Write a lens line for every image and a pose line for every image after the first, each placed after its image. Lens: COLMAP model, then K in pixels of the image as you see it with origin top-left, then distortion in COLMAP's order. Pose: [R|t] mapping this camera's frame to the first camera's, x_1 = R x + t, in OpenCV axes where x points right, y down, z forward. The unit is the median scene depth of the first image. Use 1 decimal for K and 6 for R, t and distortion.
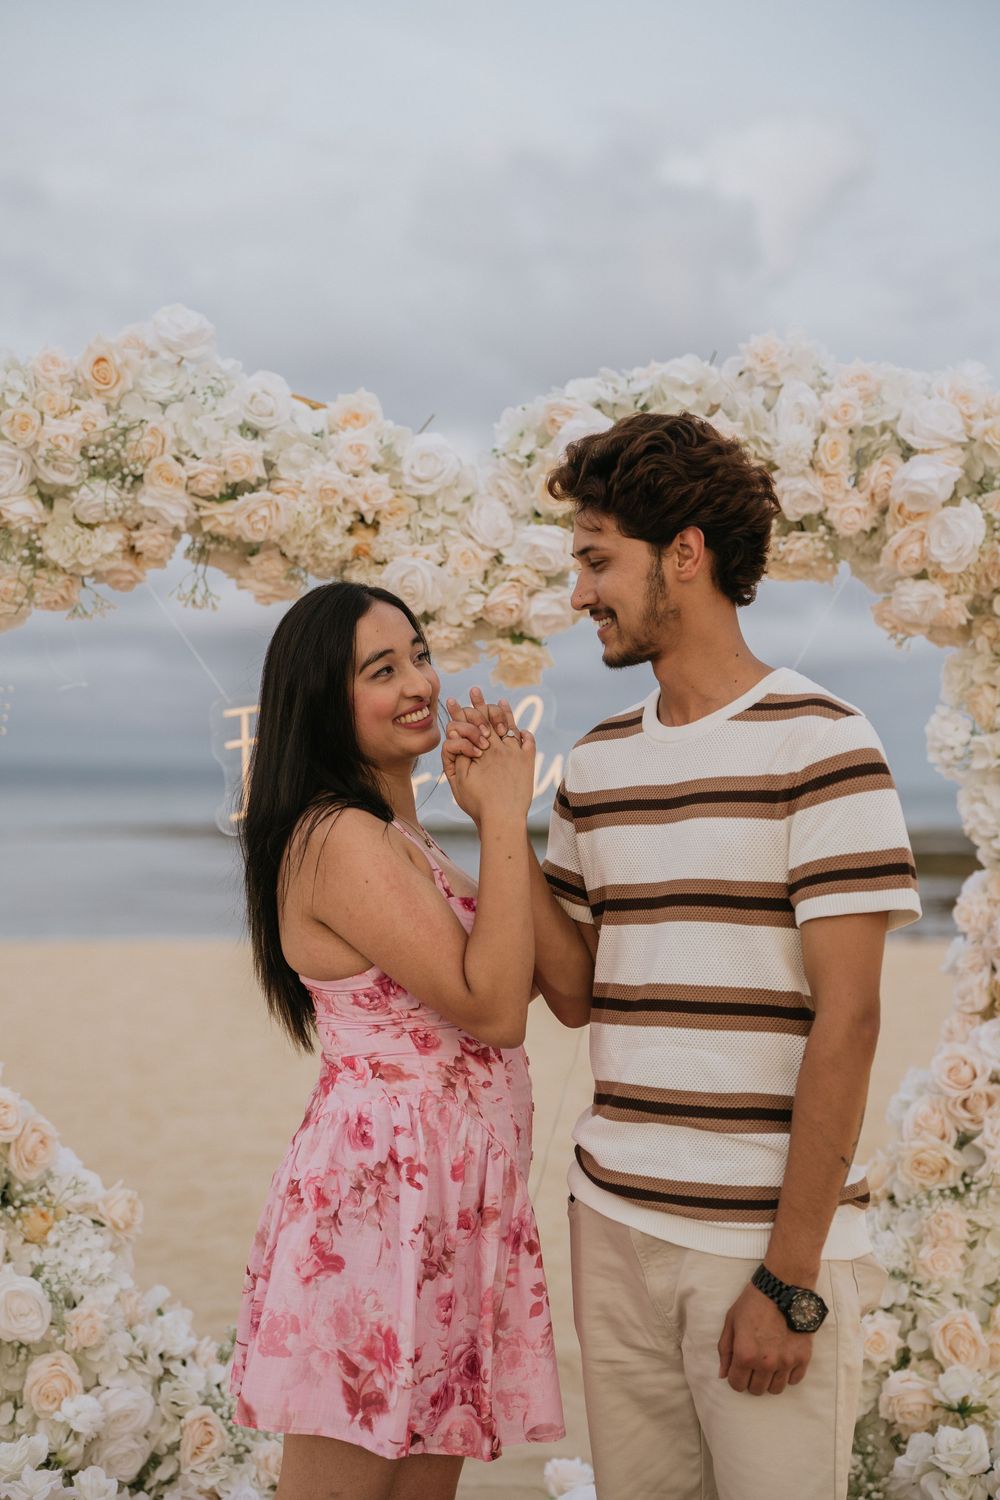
lens RADIAL K [[2568.2, 0, 499.1], [0, 2568.2, 757.9], [0, 0, 1]] dist [0.276360, 0.000000]
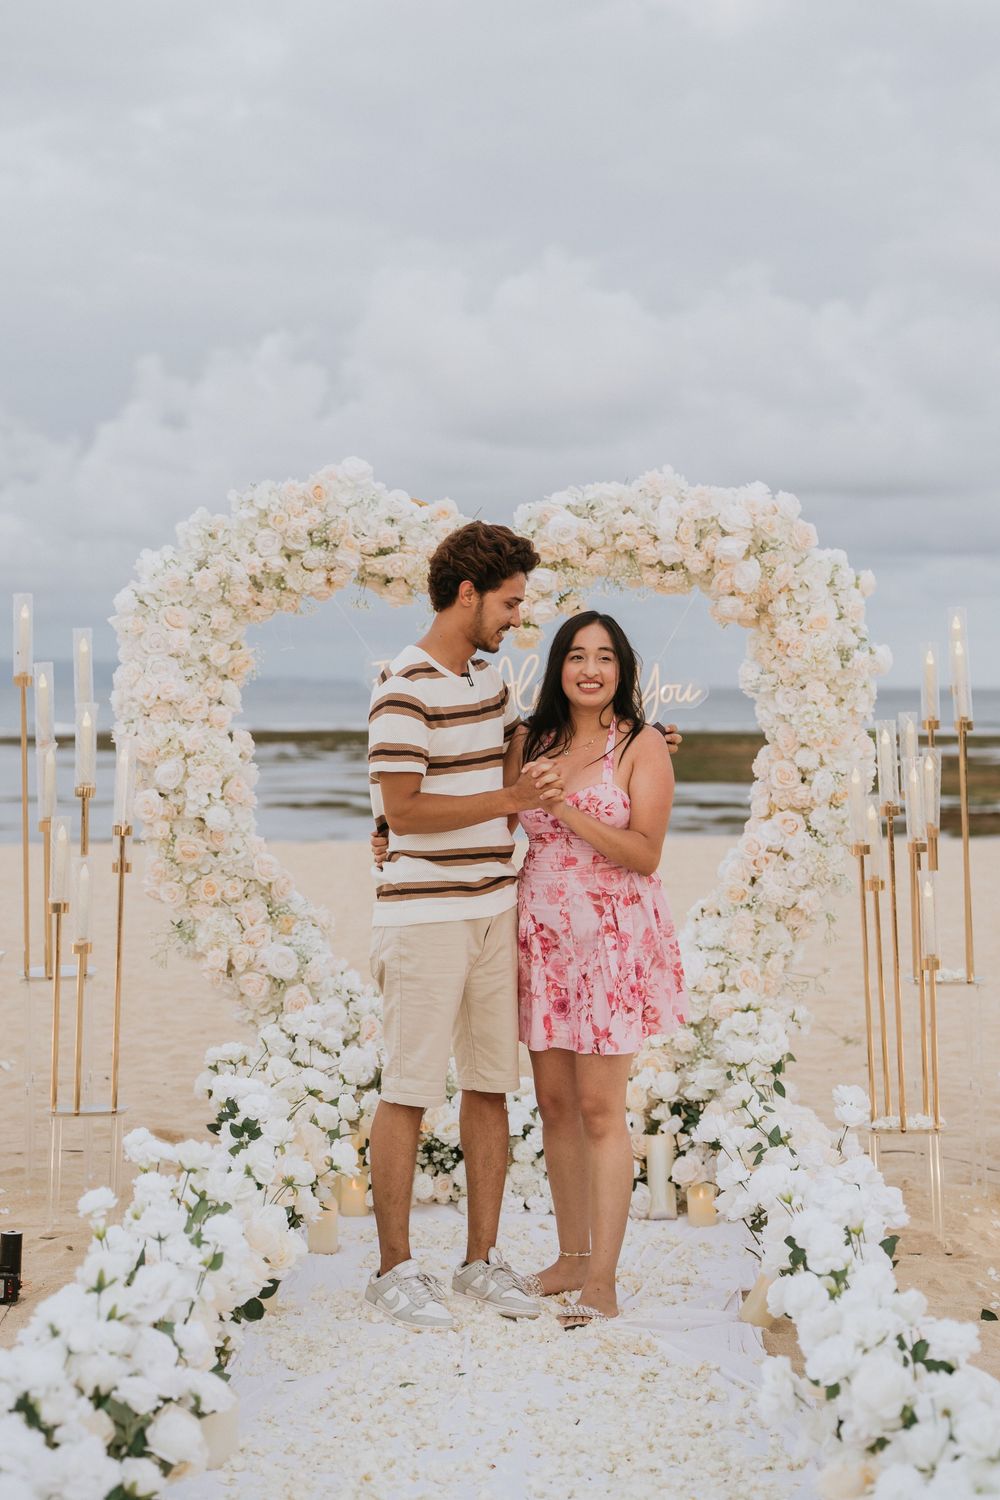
lens RADIAL K [[2769.2, 0, 553.7], [0, 2769.2, 571.6], [0, 0, 1]] dist [0.204758, 0.000000]
pose [[0.999042, -0.000482, 0.043769, -0.064856], [0.001819, 0.999532, -0.030524, -0.023386], [-0.043734, 0.030574, 0.998575, -1.102491]]
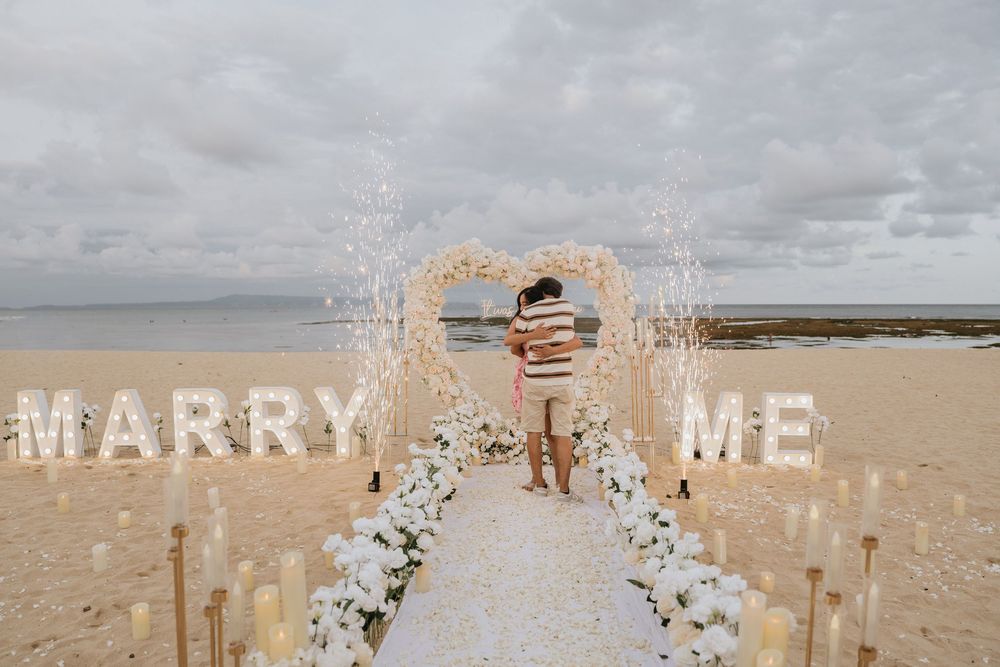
lens RADIAL K [[800.3, 0, 496.2], [0, 800.3, 338.5], [0, 0, 1]] dist [-0.048949, -0.022921]
pose [[0.999981, -0.006047, -0.000807, -0.071916], [0.006081, 0.998626, 0.052054, -0.028705], [0.000492, -0.052057, 0.998644, -0.979853]]
